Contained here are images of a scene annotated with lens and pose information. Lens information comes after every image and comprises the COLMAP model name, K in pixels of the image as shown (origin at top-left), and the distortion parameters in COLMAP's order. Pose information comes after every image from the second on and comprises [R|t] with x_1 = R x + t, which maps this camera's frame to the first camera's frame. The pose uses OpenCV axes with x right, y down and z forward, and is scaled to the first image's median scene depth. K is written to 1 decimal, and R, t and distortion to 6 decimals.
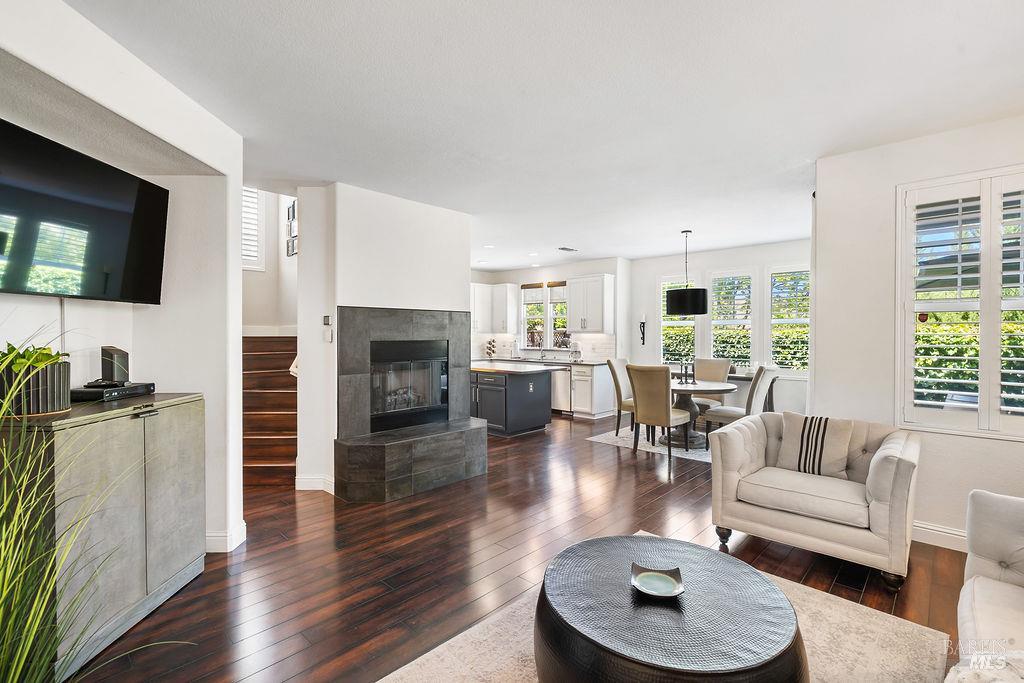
lens RADIAL K [[467.0, 0, 510.7], [0, 467.0, 336.7], [0, 0, 1]] dist [-0.007638, 0.002405]
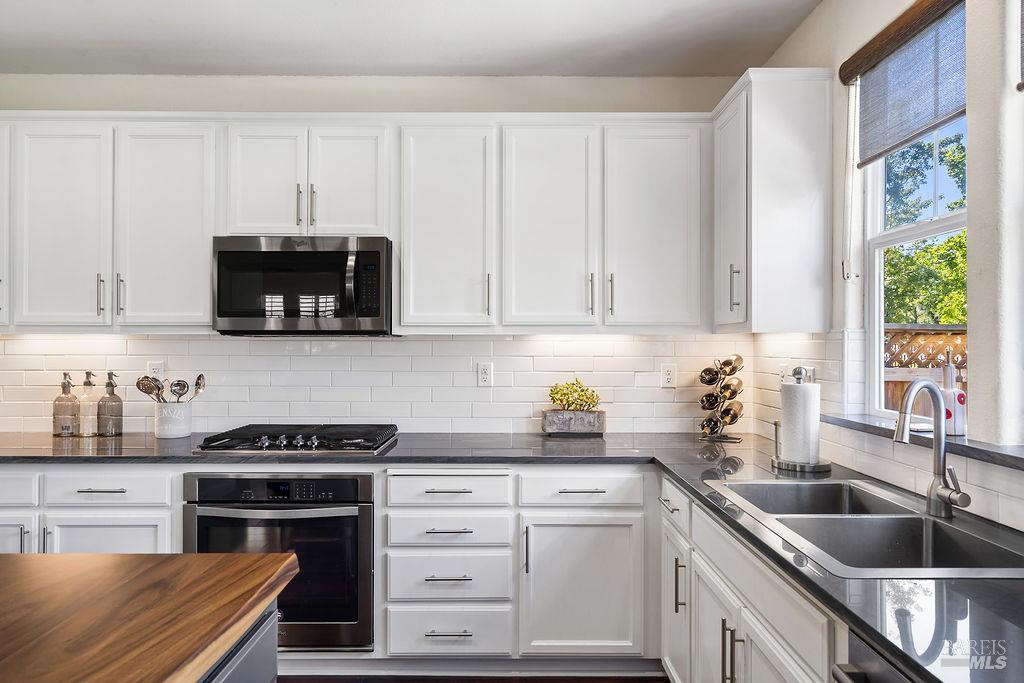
lens RADIAL K [[604.9, 0, 511.2], [0, 604.9, 336.9], [0, 0, 1]] dist [0.004899, -0.003133]
pose [[0.695344, -0.006965, -0.718643, 0.133273], [-0.006247, 0.999857, -0.015736, -0.000197], [0.718650, 0.015432, 0.695201, 0.986468]]
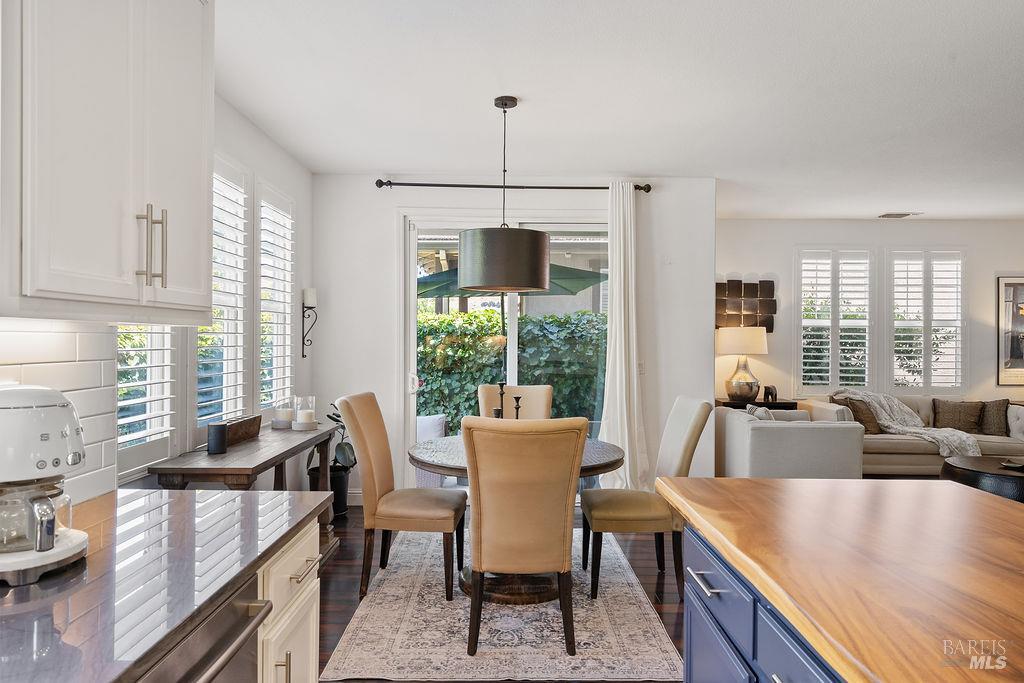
lens RADIAL K [[650.5, 0, 512.3], [0, 650.5, 343.1], [0, 0, 1]] dist [0.007755, 0.001868]
pose [[-0.691611, -0.006737, 0.722239, -0.057213], [-0.003032, 0.999975, 0.006425, -0.002053], [-0.722264, 0.002254, -0.691614, 1.179176]]
